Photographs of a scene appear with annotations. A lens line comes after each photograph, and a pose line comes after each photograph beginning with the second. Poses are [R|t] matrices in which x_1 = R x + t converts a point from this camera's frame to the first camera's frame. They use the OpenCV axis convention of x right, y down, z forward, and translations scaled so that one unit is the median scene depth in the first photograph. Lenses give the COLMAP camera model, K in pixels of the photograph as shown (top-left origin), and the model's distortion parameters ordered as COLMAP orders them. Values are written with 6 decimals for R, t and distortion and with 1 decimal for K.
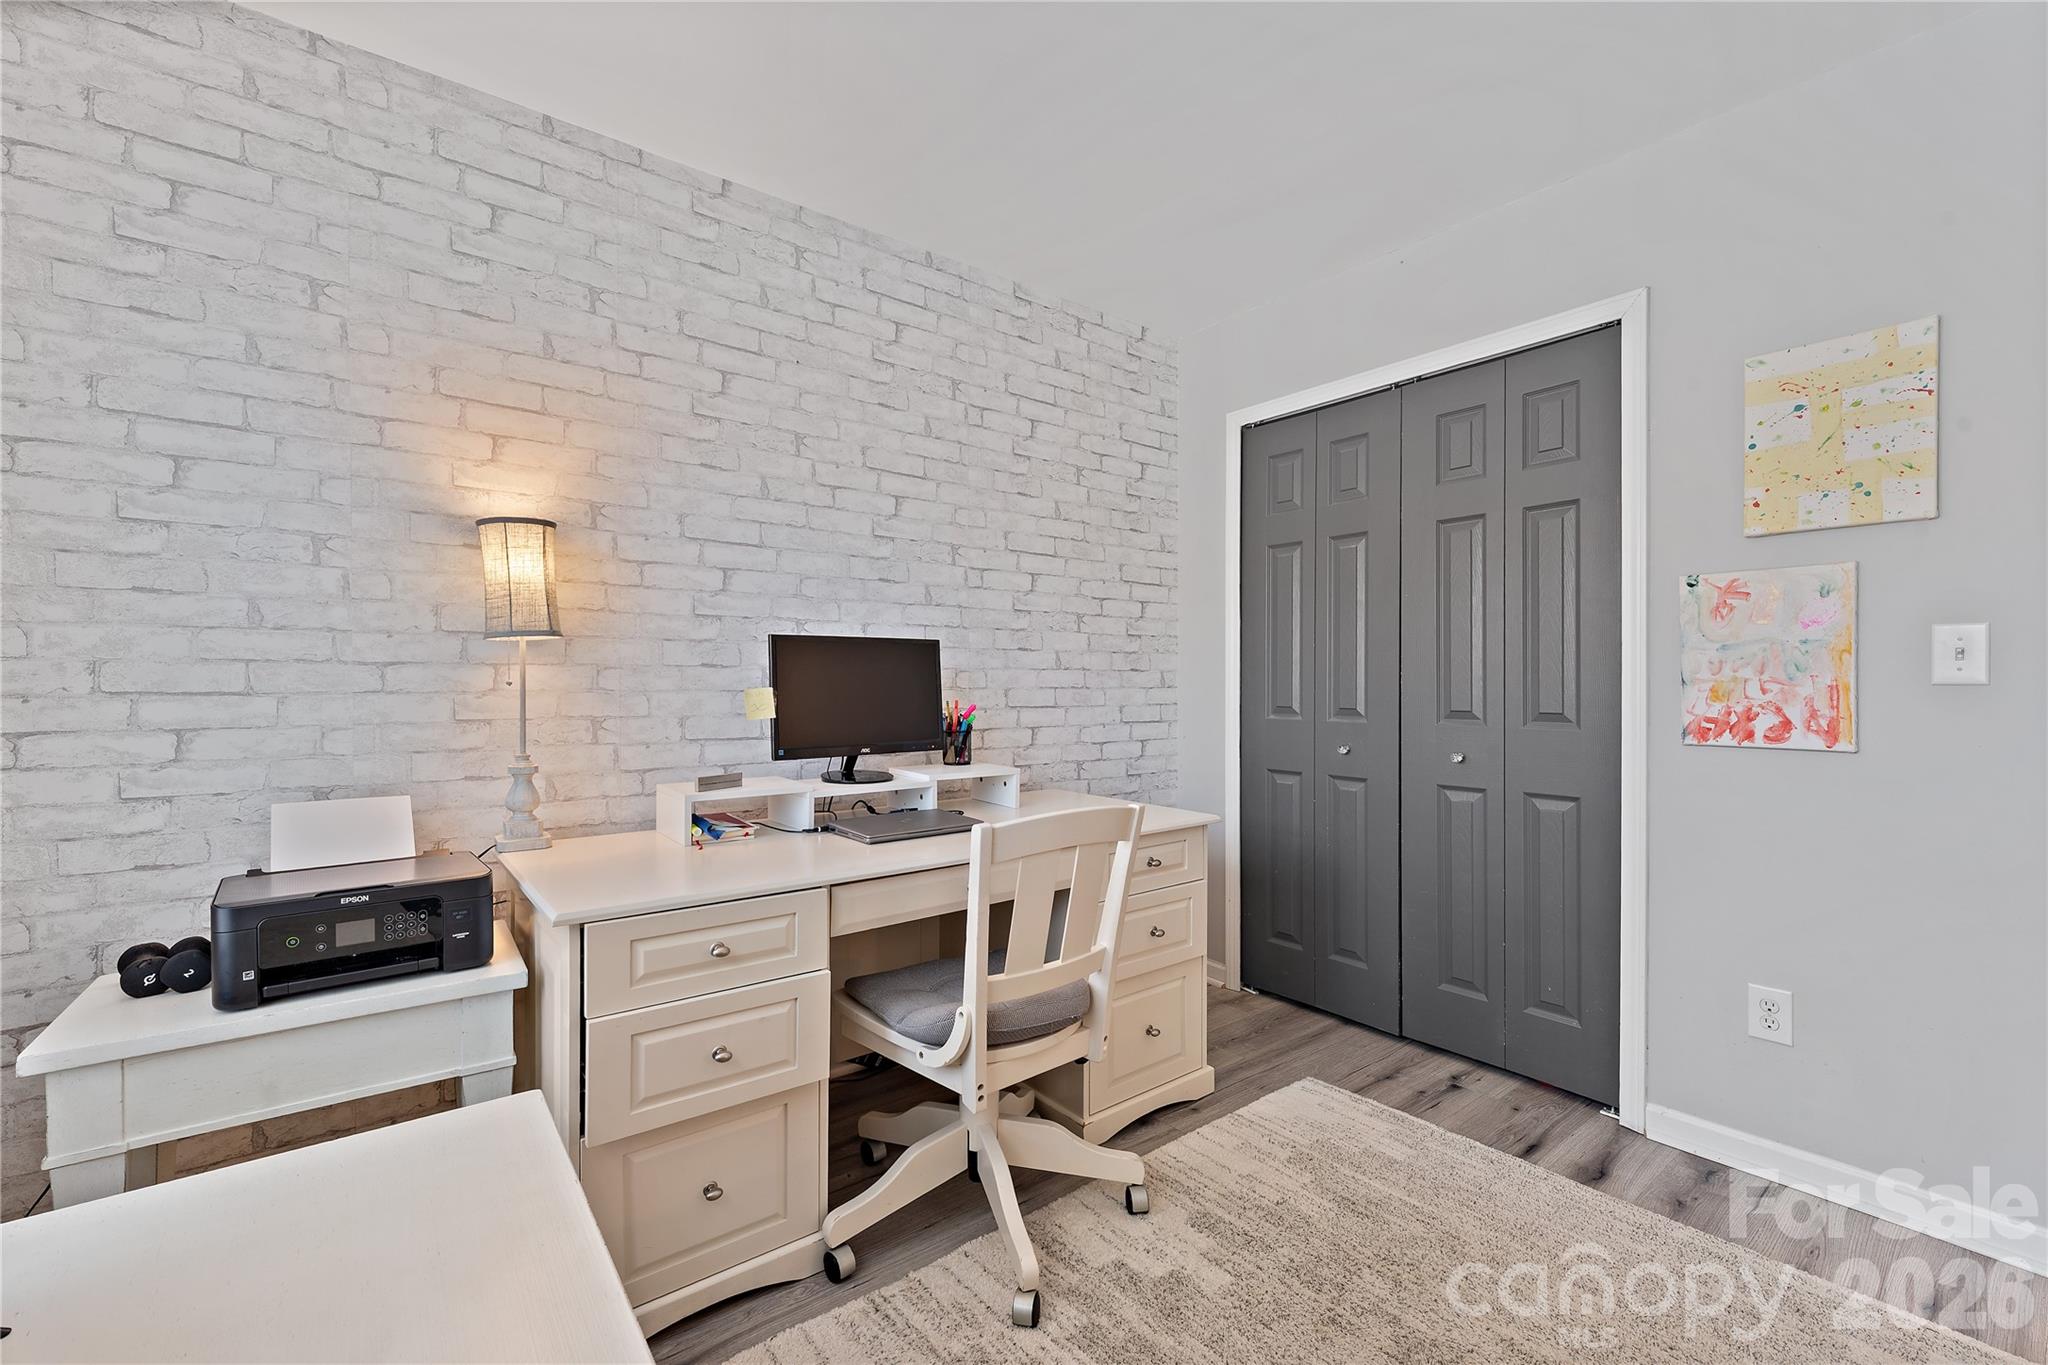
lens RADIAL K [[839.6, 0, 995.2], [0, 839.6, 695.9], [0, 0, 1]] dist [0.001048, 0.000162]
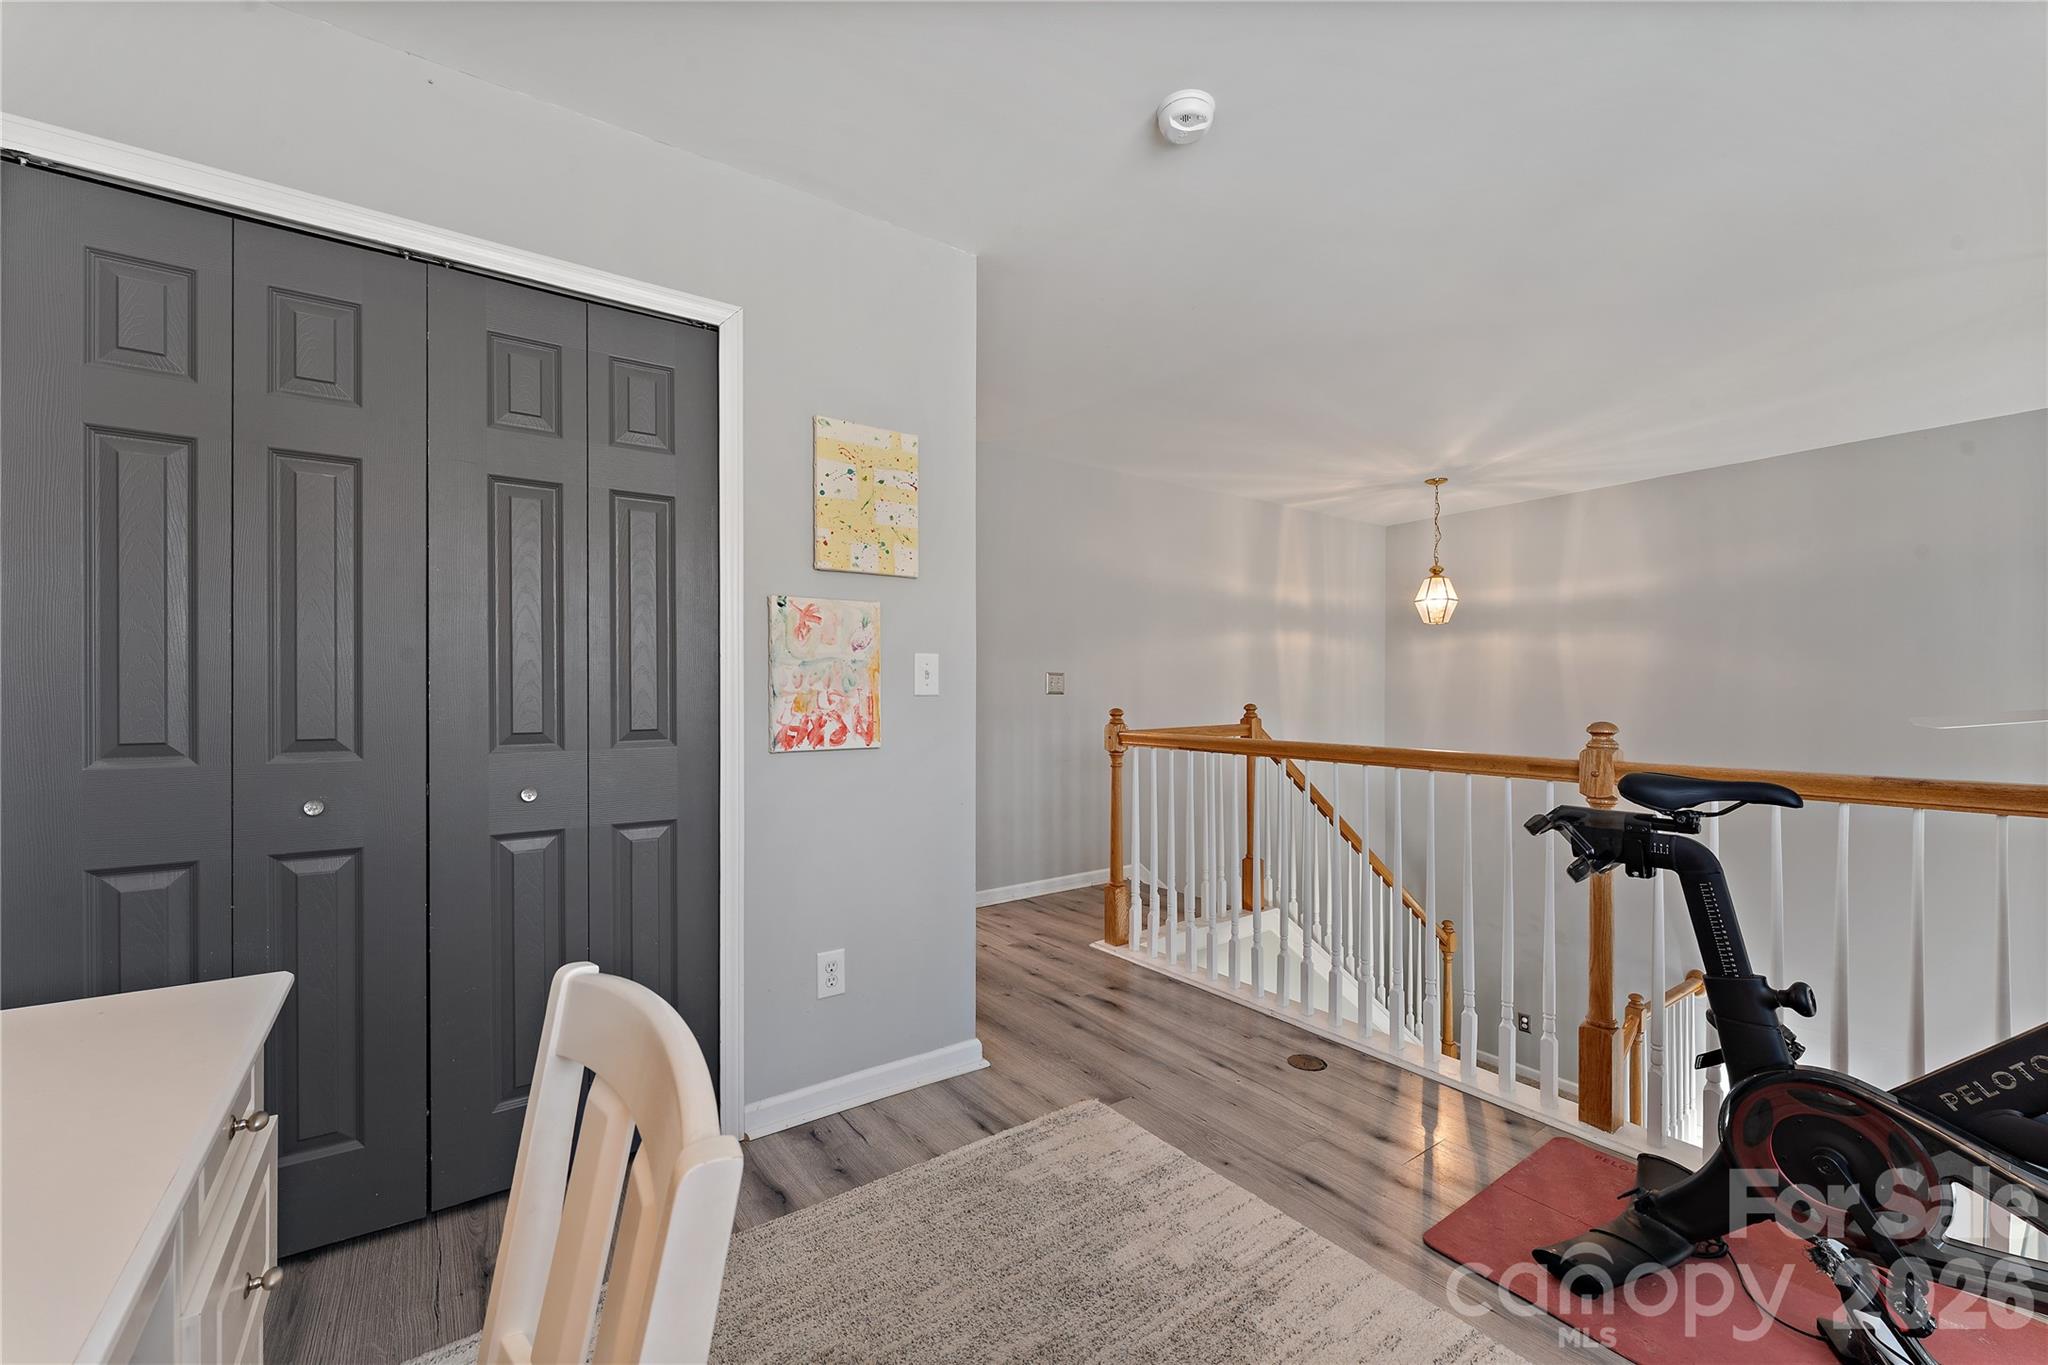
lens RADIAL K [[839.6, 0, 1022.1], [0, 839.6, 697.3], [0, 0, 1]] dist [0.001048, 0.000162]
pose [[0.033520, -0.004778, 0.999427, -0.250050], [0.019730, 0.999797, 0.004118, -0.011416], [-0.999243, 0.019580, 0.033608, 0.675055]]
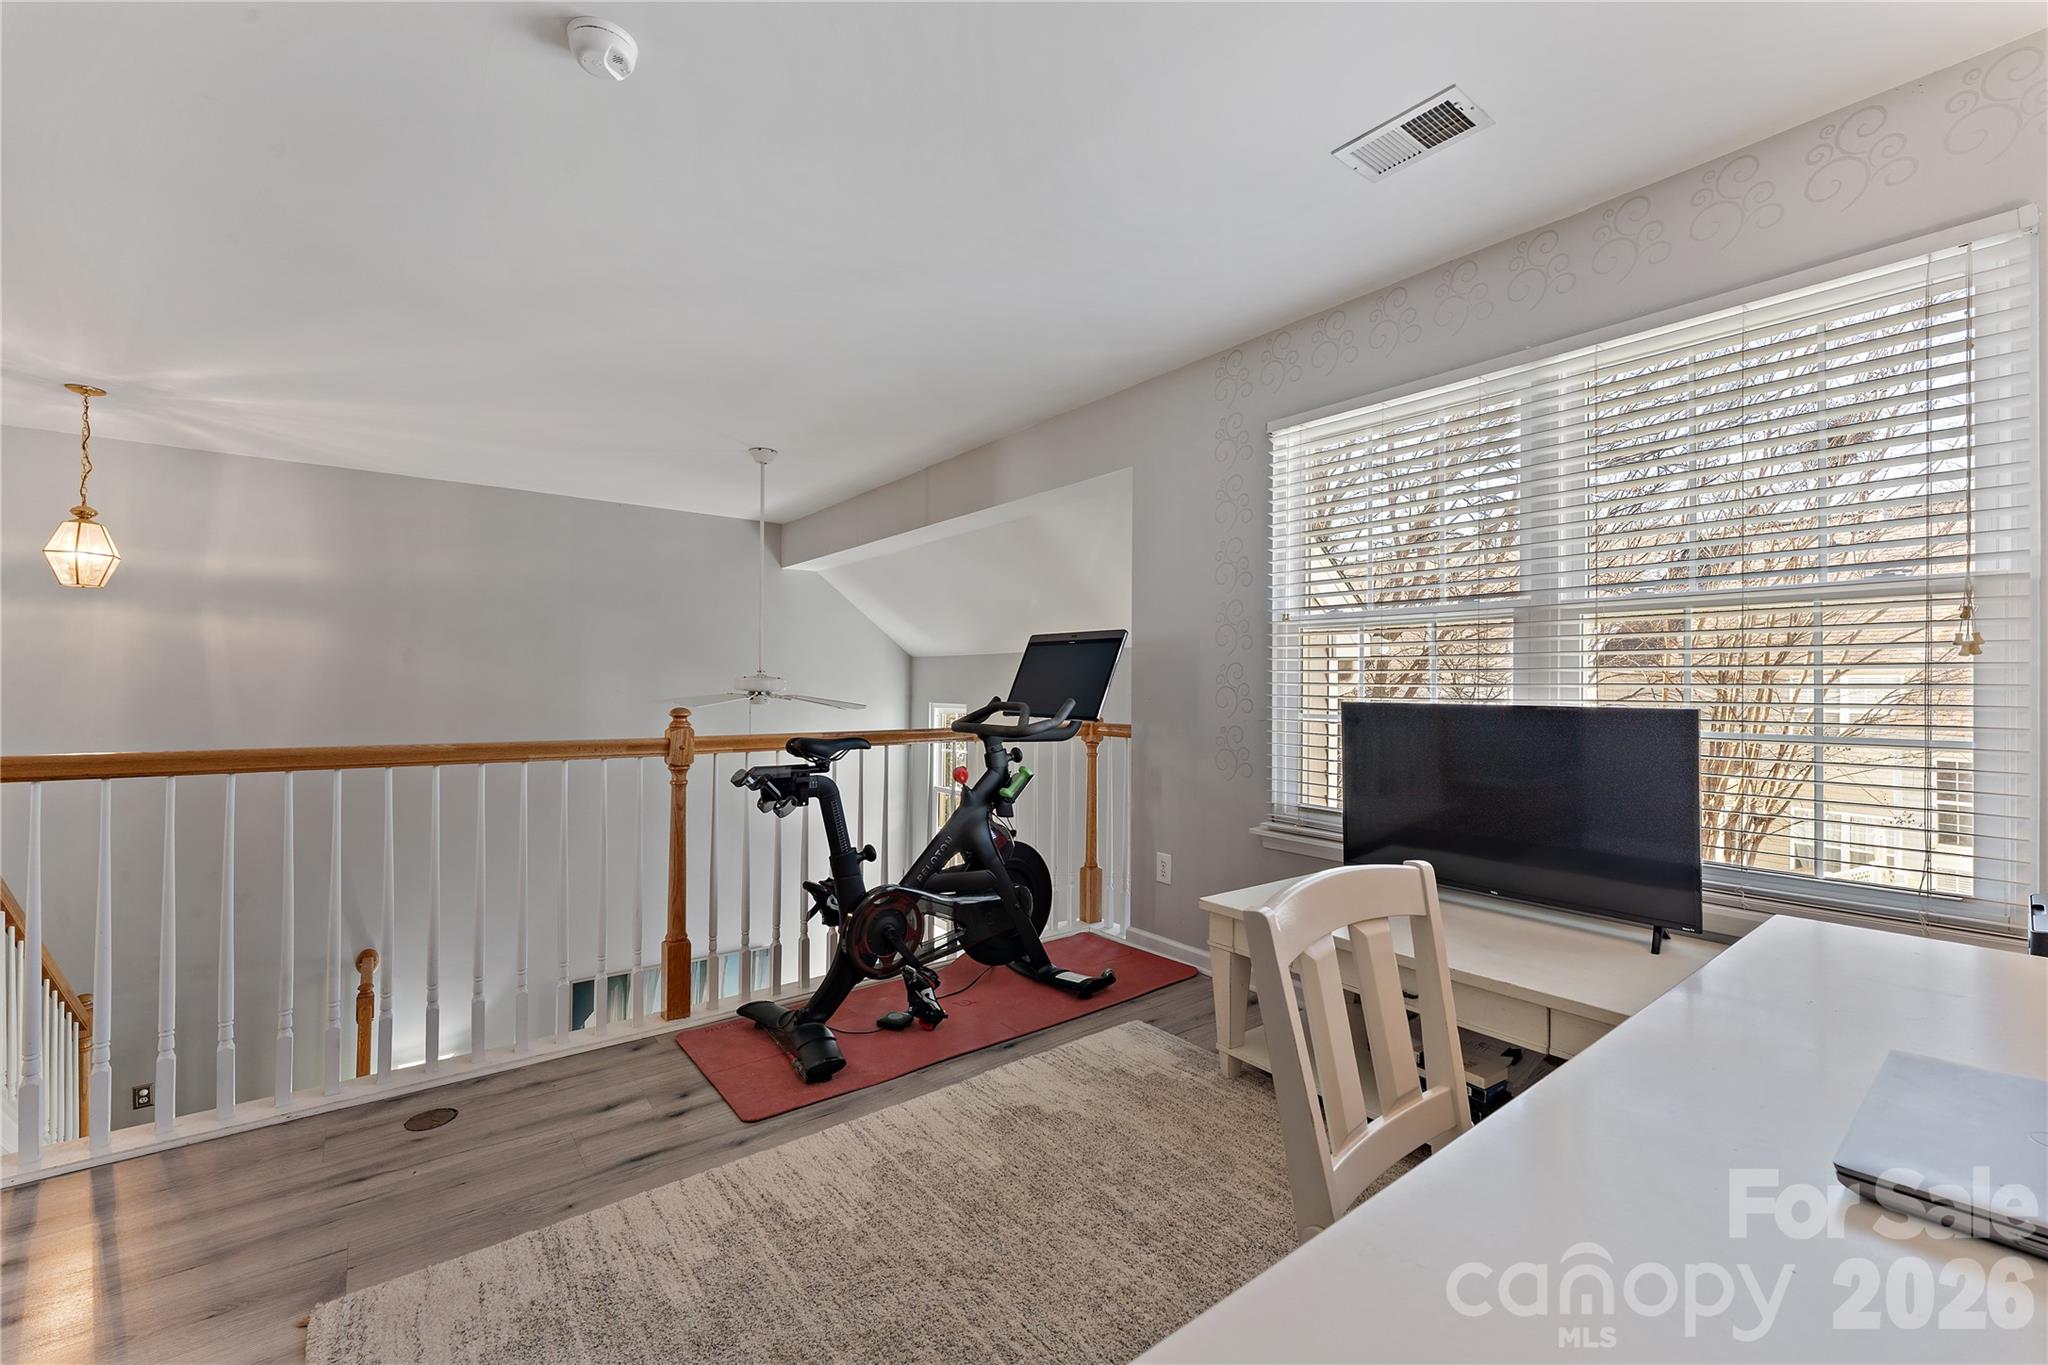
lens RADIAL K [[839.6, 0, 1042.0], [0, 839.6, 676.3], [0, 0, 1]] dist [0.001048, 0.000162]
pose [[-0.999586, -0.005277, -0.028280, 0.254413], [-0.005469, 0.999962, 0.006739, -0.025256], [0.028243, 0.006891, -0.999577, 1.359363]]
